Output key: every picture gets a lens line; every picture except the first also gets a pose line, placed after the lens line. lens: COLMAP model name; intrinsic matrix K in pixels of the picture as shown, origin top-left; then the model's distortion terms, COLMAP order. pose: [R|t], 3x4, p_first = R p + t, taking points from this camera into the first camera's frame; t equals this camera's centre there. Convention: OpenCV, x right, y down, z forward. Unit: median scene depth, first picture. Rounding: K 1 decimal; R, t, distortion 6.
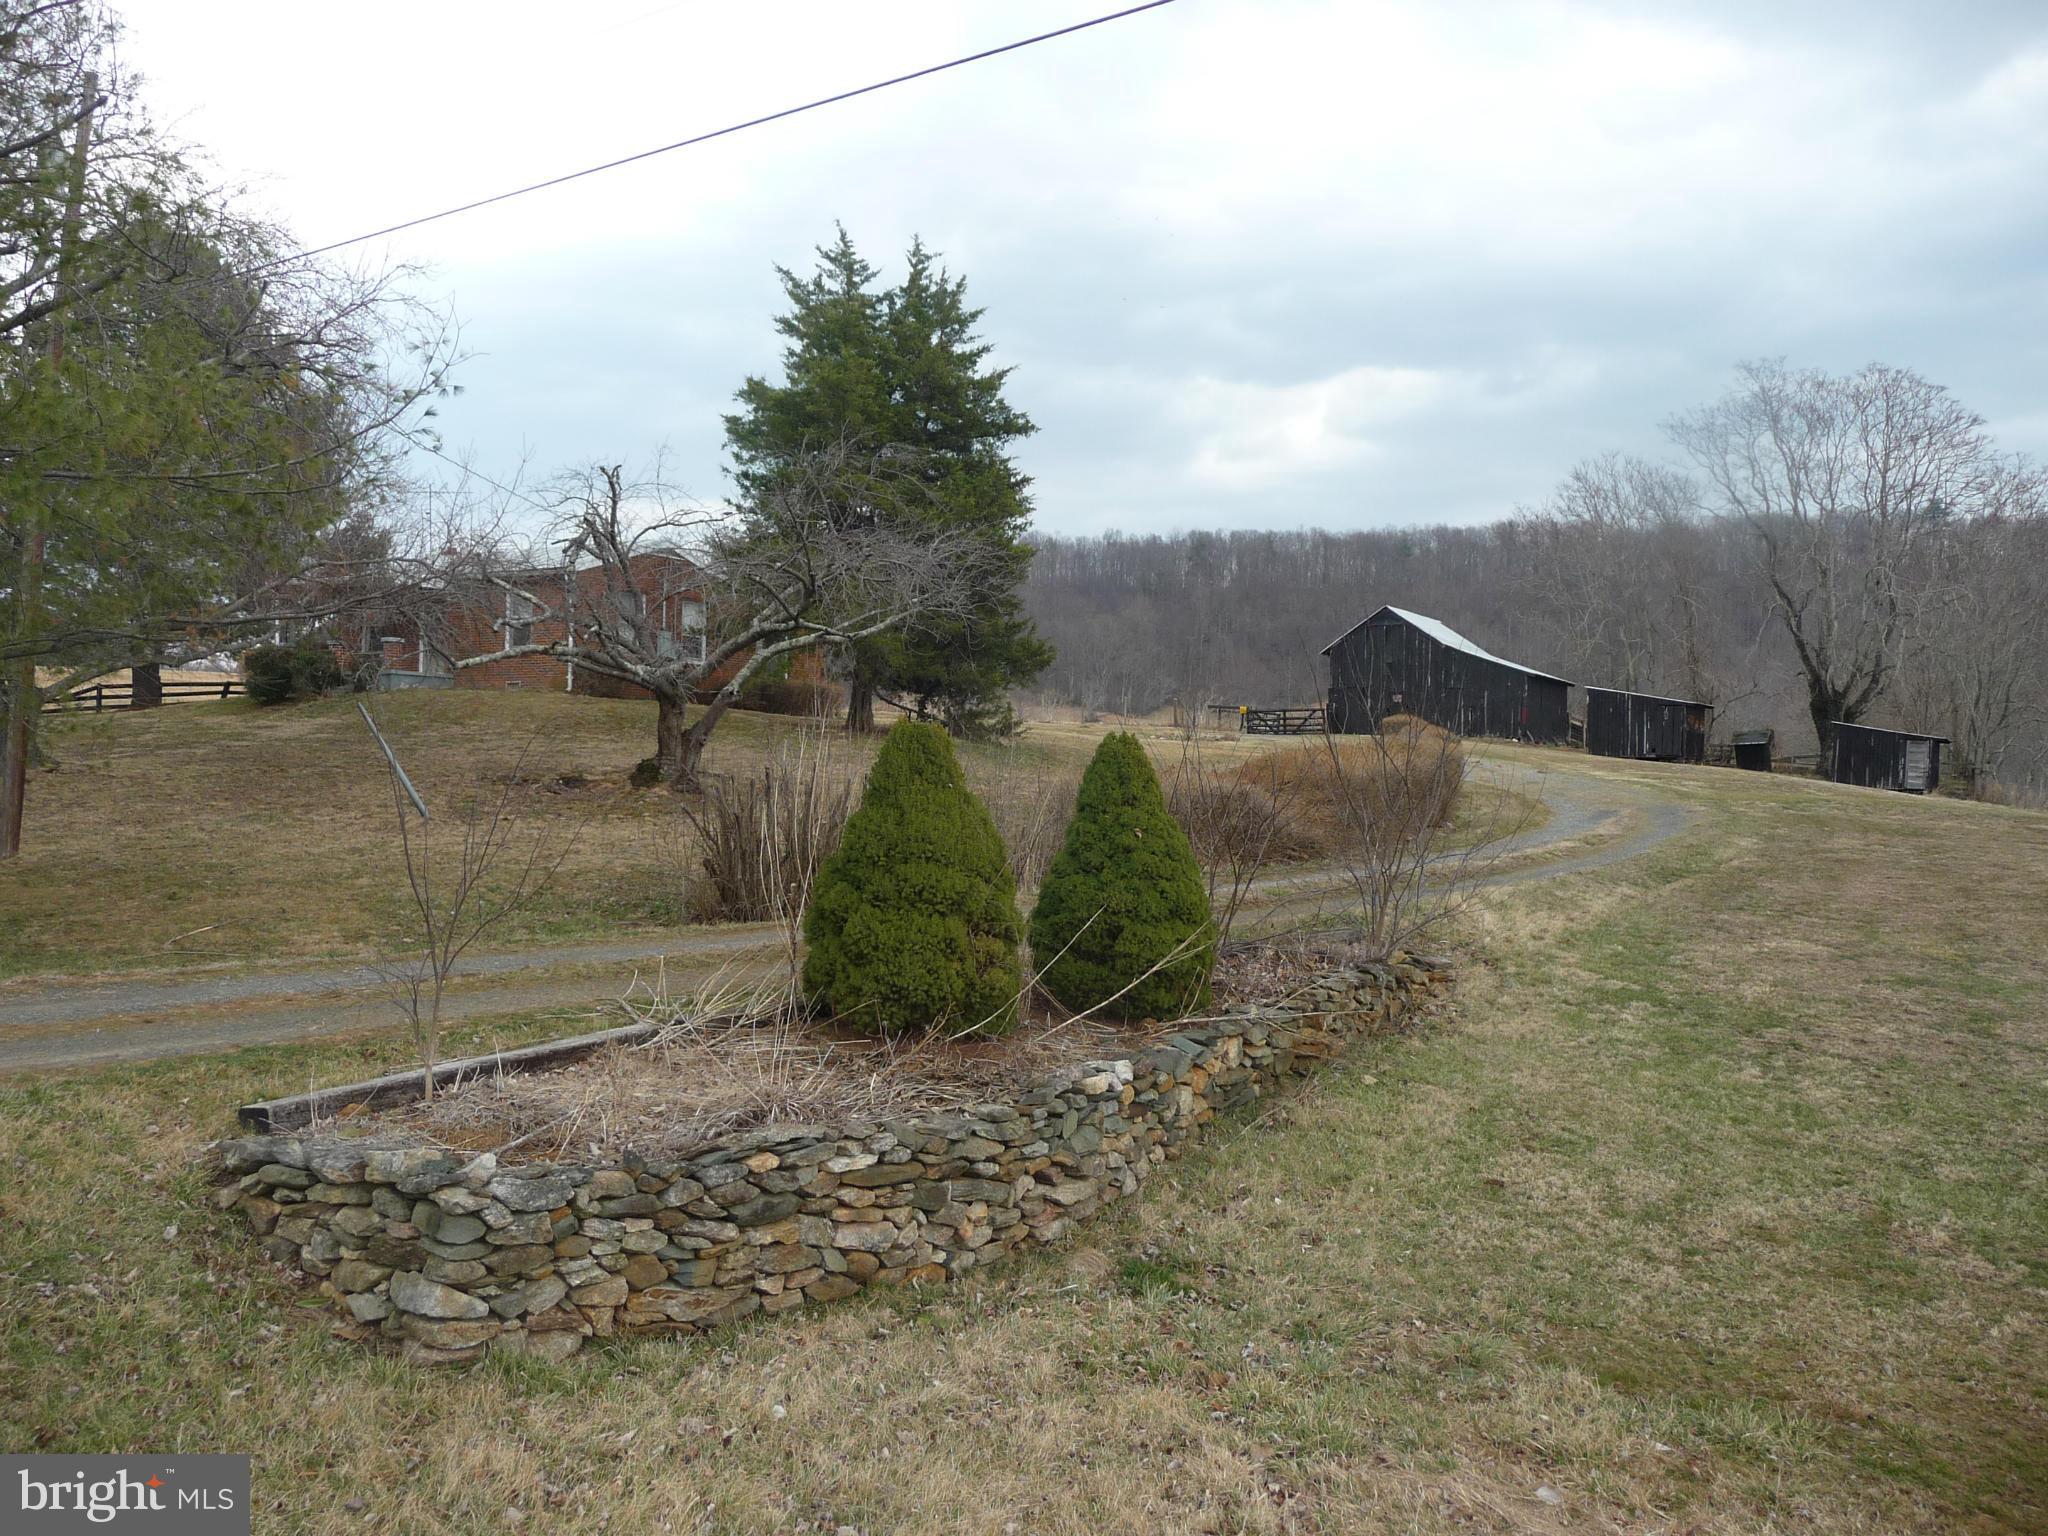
lens RADIAL K [[1704.7, 0, 1024.0], [0, 1704.7, 768.0], [0, 0, 1]] dist [-0.013513, 0.004150]
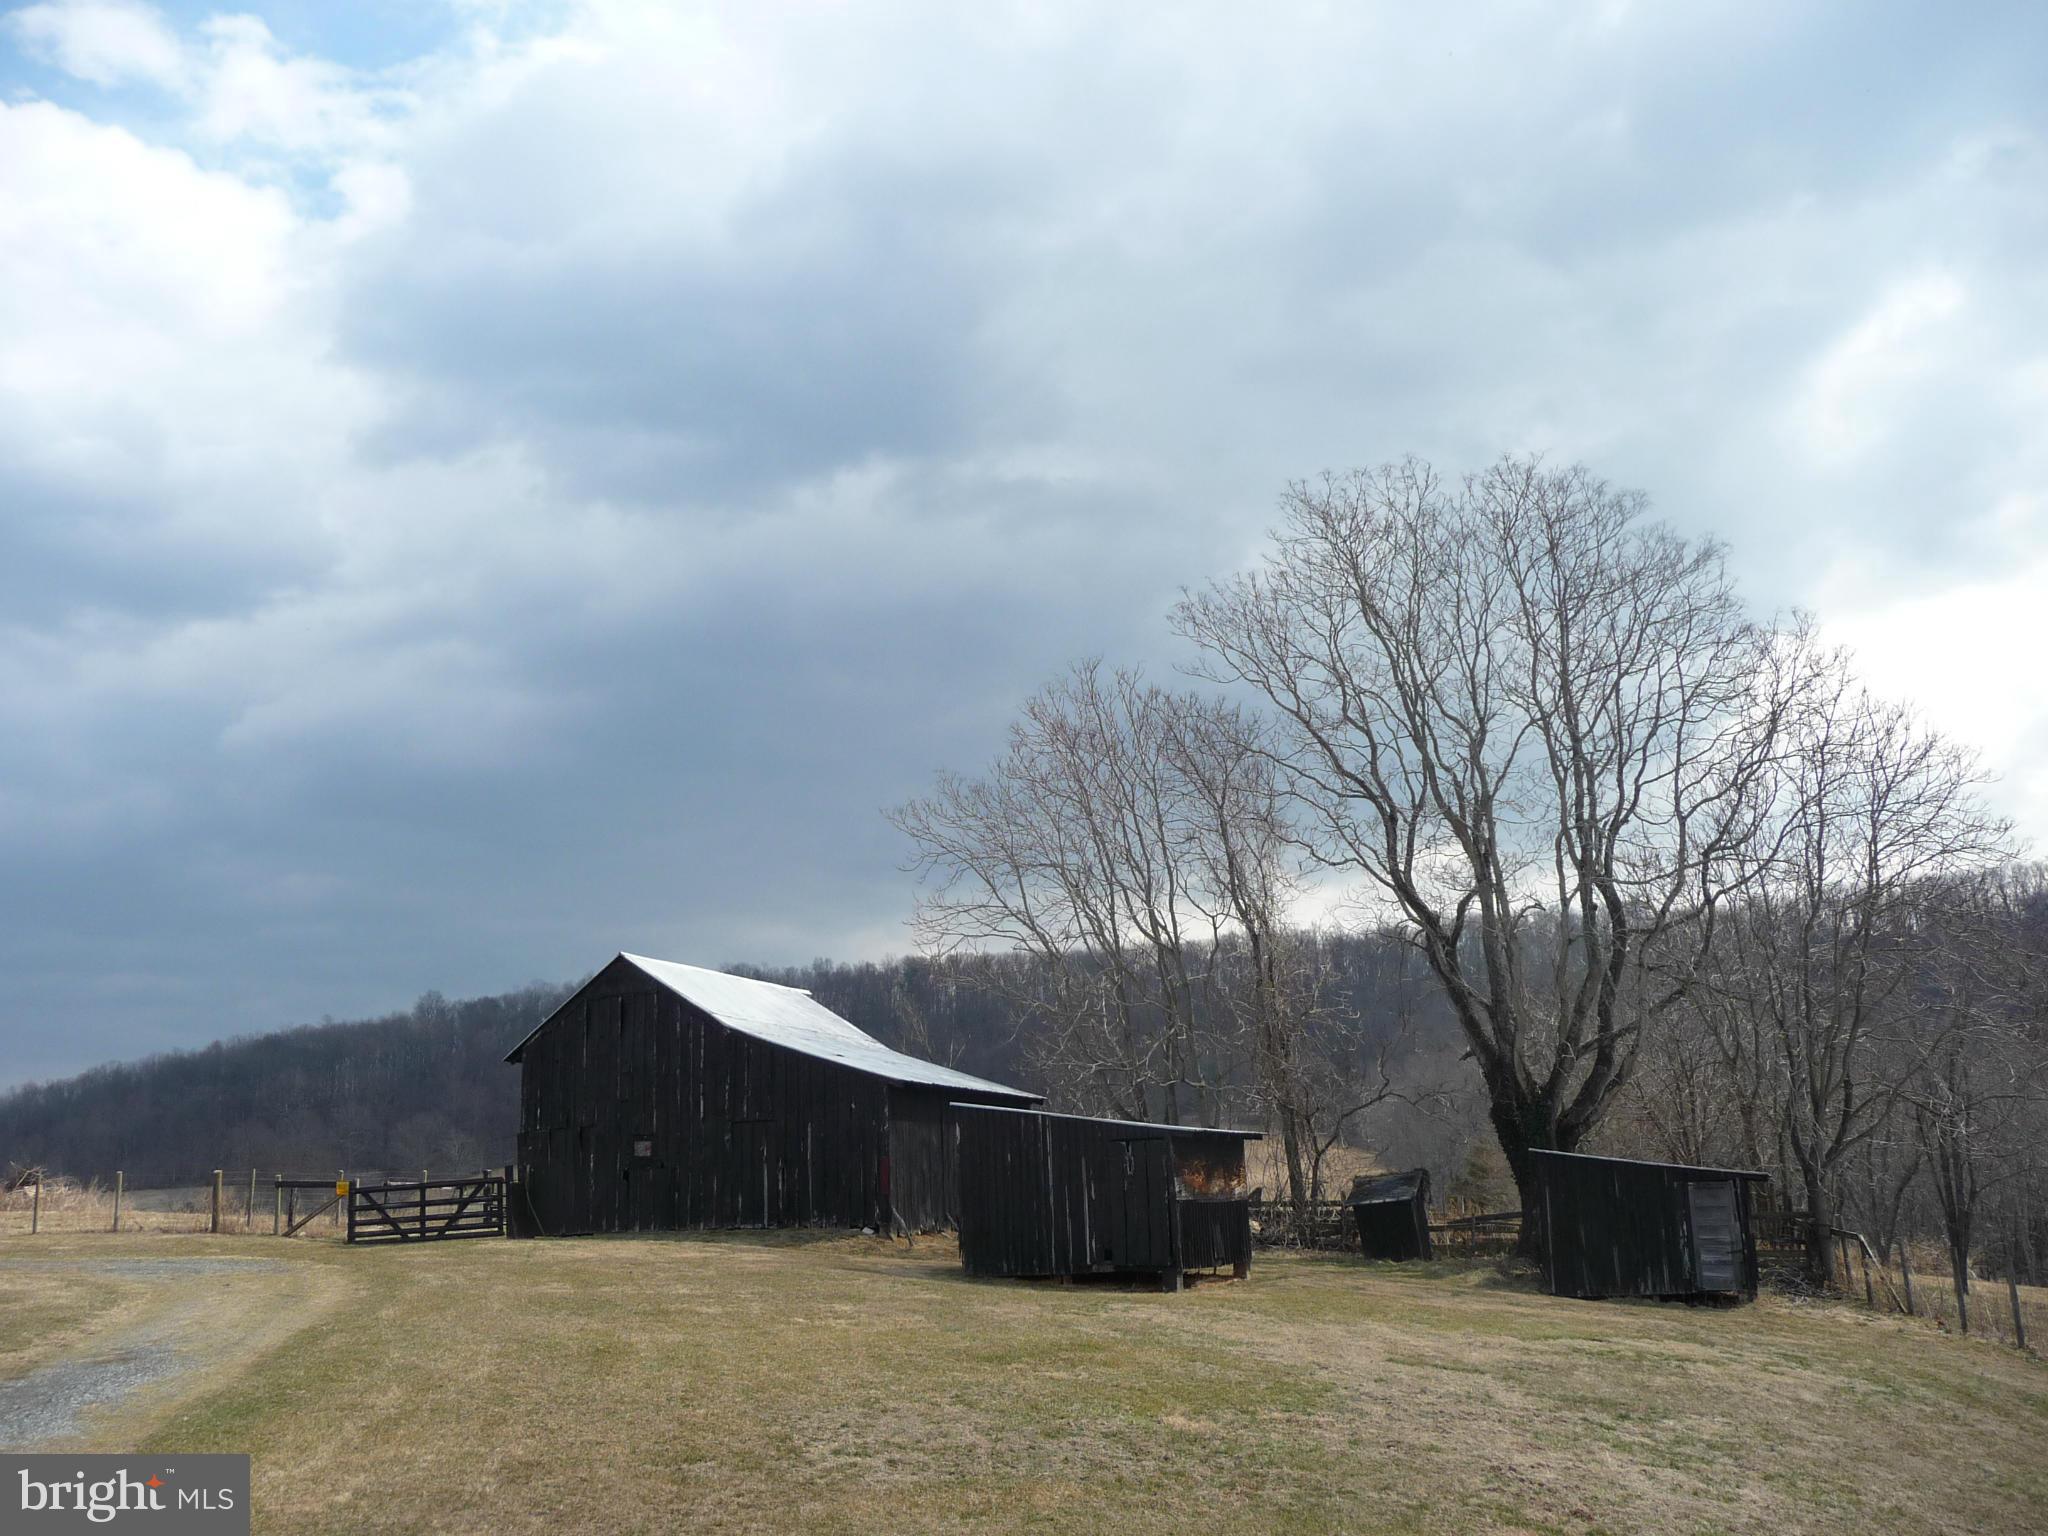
lens RADIAL K [[1704.7, 0, 1024.0], [0, 1704.7, 768.0], [0, 0, 1]] dist [-0.013513, 0.004150]
pose [[0.988731, -0.021621, 0.148131, 0.255156], [0.058069, 0.967429, -0.246393, -0.020408], [-0.137979, 0.252218, 0.957783, 0.513506]]
